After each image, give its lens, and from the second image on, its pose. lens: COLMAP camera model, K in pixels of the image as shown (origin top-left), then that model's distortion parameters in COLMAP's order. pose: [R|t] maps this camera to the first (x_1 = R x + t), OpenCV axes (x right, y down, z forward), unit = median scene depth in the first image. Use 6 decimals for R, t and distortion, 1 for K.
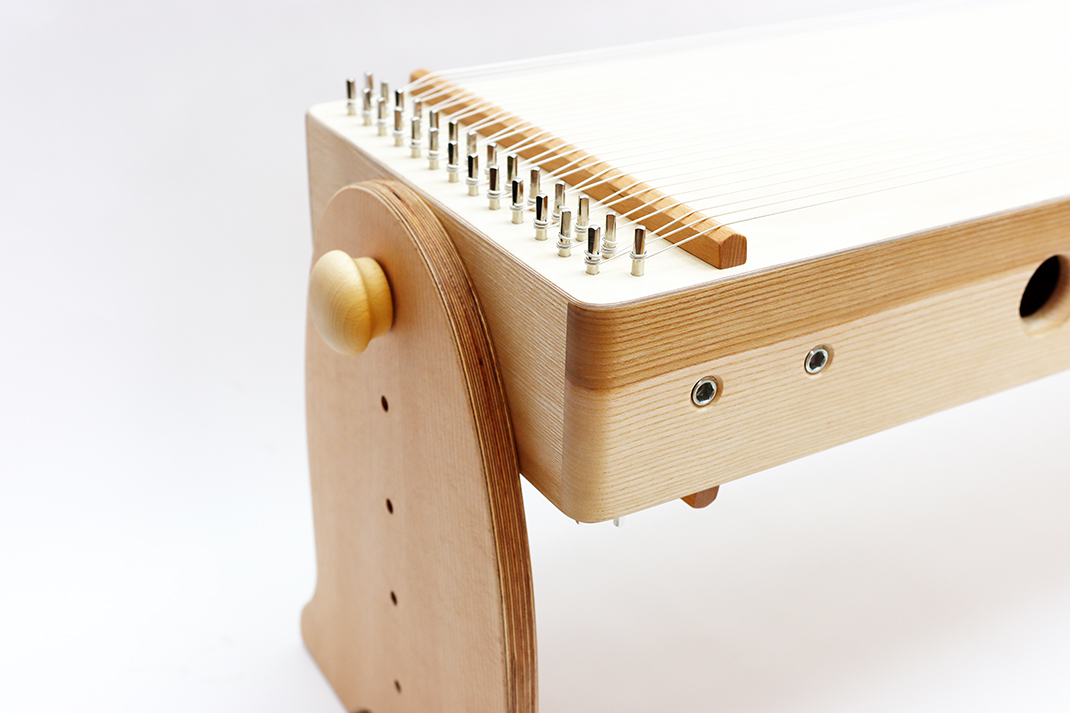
lens RADIAL K [[1365.9, 0, 535.0], [0, 1365.9, 356.5], [0, 0, 1]] dist [0.007214, 0.044713]
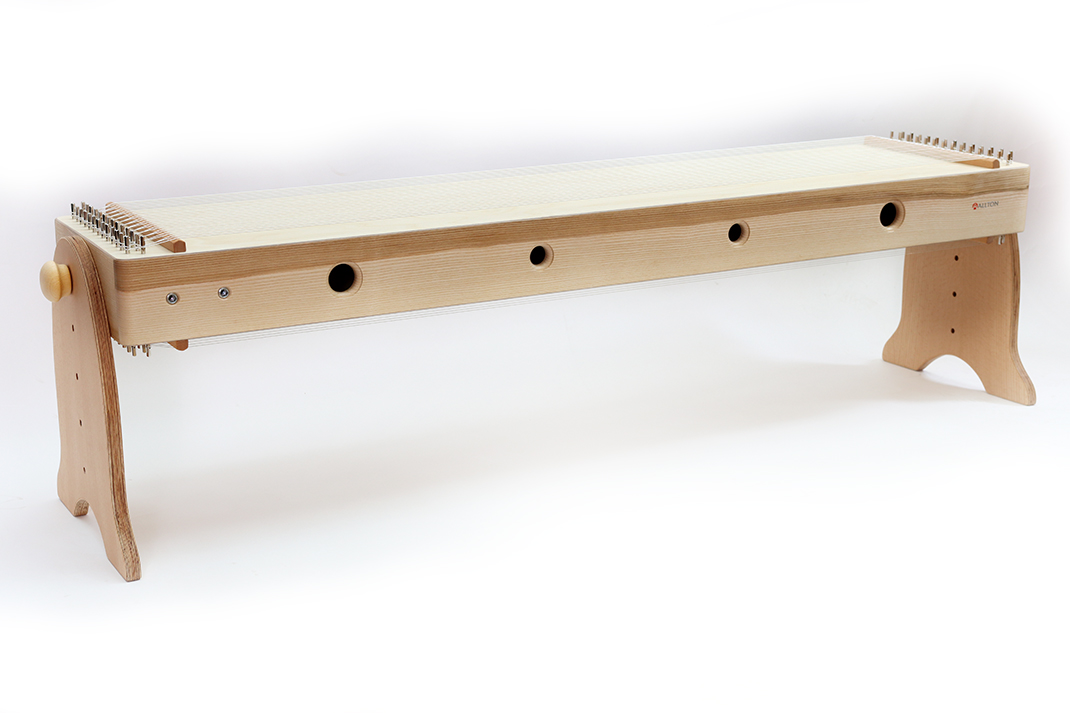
lens RADIAL K [[1730.3, 0, 535.0], [0, 1730.3, 356.5], [0, 0, 1]] dist [0.006836, 0.032853]
pose [[0.999830, -0.007015, -0.017026, 0.870081], [0.003550, 0.980678, -0.195597, 0.785488], [0.018069, 0.195503, 0.980537, -2.265862]]
